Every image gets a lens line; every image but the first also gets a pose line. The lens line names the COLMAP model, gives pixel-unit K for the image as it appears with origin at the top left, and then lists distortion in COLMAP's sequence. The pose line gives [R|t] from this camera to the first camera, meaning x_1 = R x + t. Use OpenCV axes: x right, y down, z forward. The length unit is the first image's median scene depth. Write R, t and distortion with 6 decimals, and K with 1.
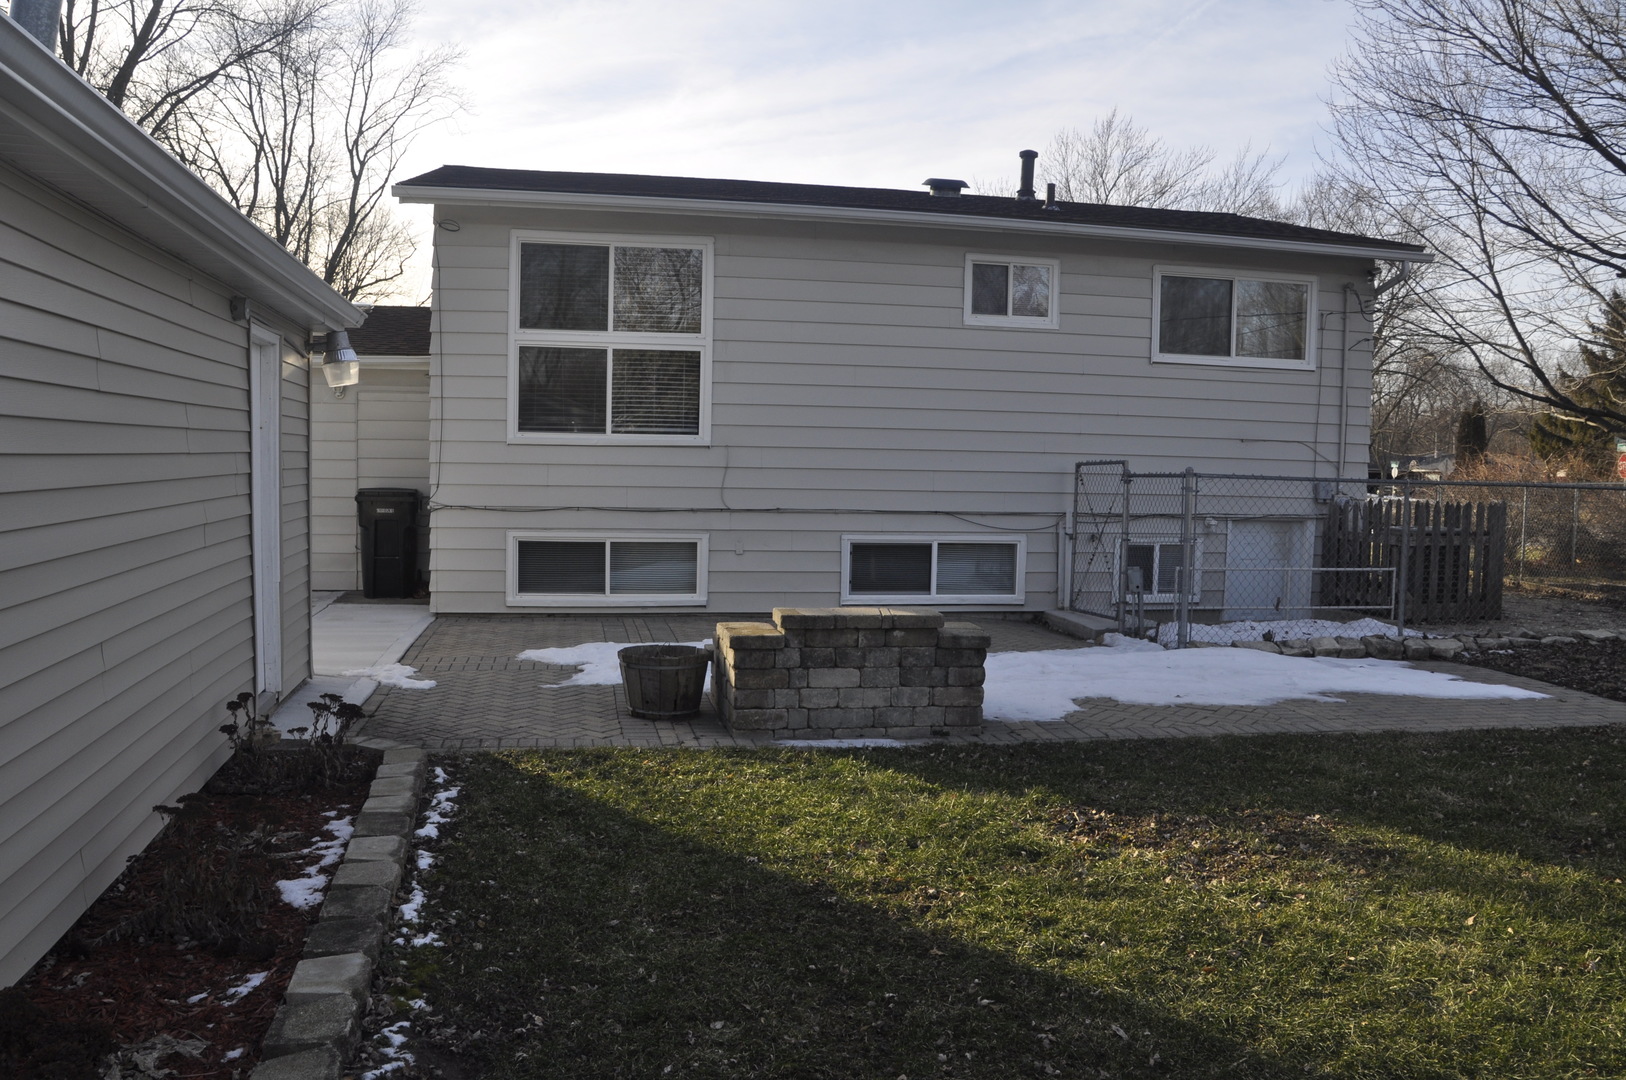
lens RADIAL K [[1292.9, 0, 812.9], [0, 1292.9, 563.9], [0, 0, 1]] dist [-0.174078, 0.138574]
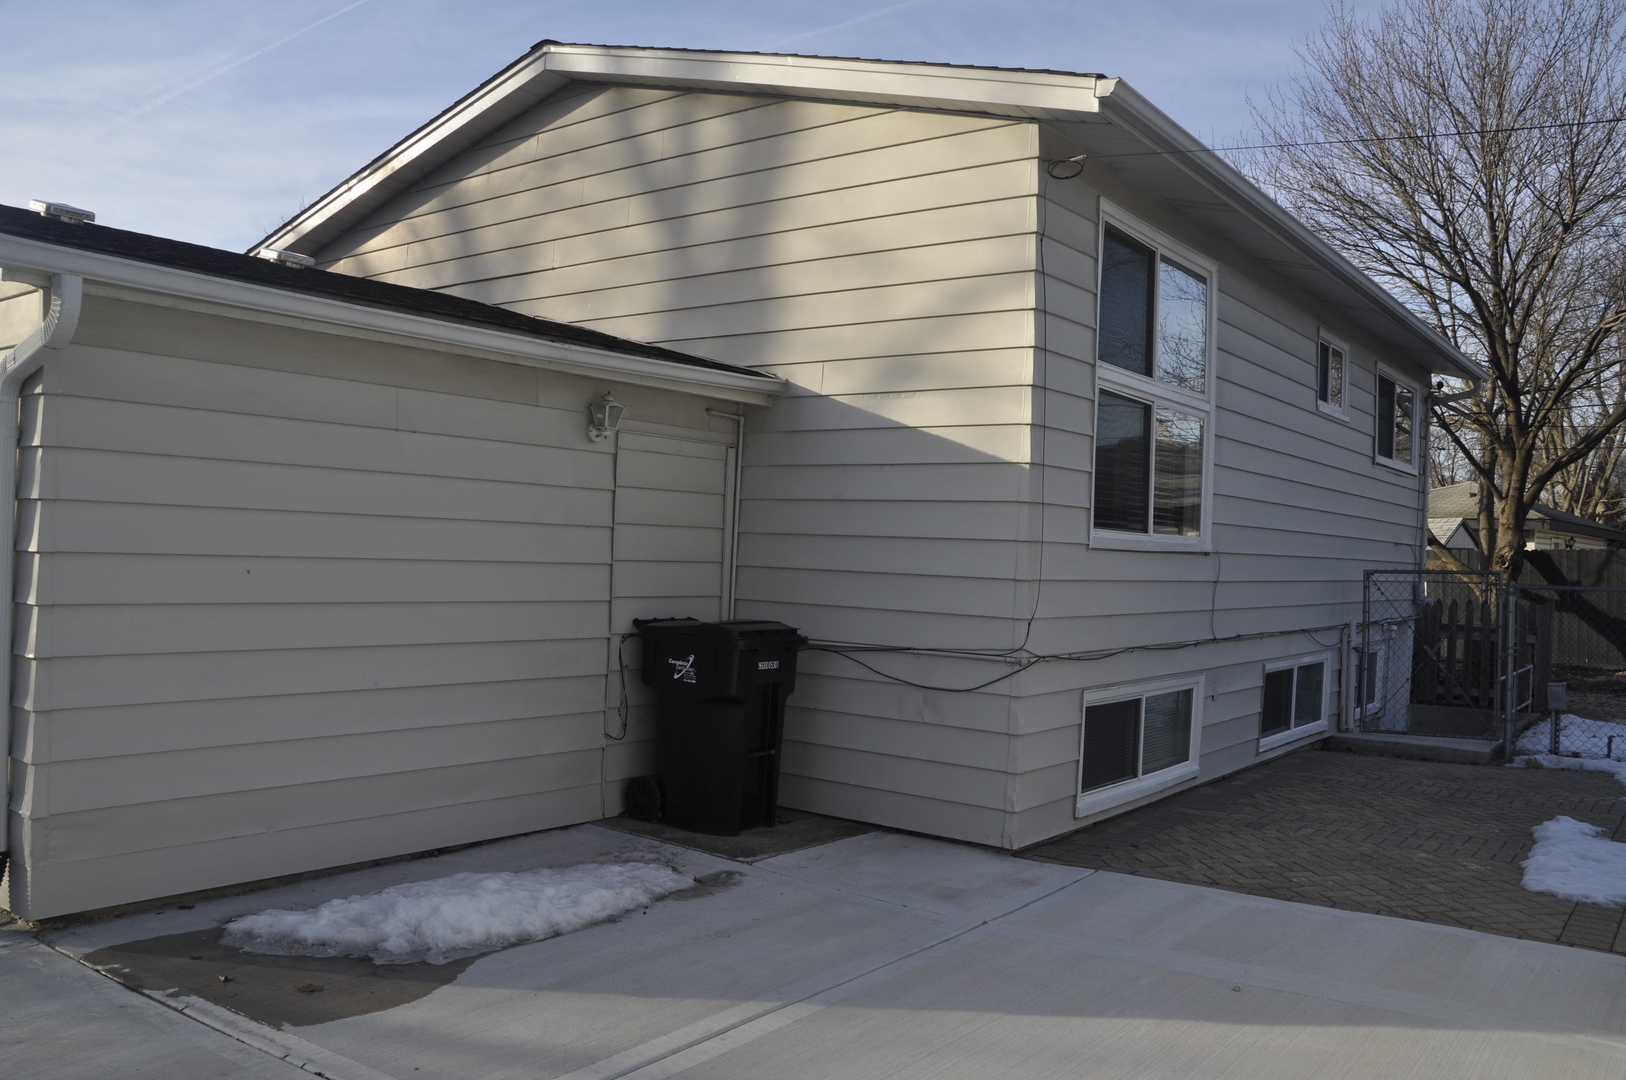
lens RADIAL K [[1292.9, 0, 812.9], [0, 1292.9, 563.9], [0, 0, 1]] dist [-0.174078, 0.138574]
pose [[0.766121, -0.002035, 0.642693, -0.694835], [0.035918, 0.998568, -0.039655, -0.064526], [-0.641691, 0.053465, 0.765097, 0.594561]]
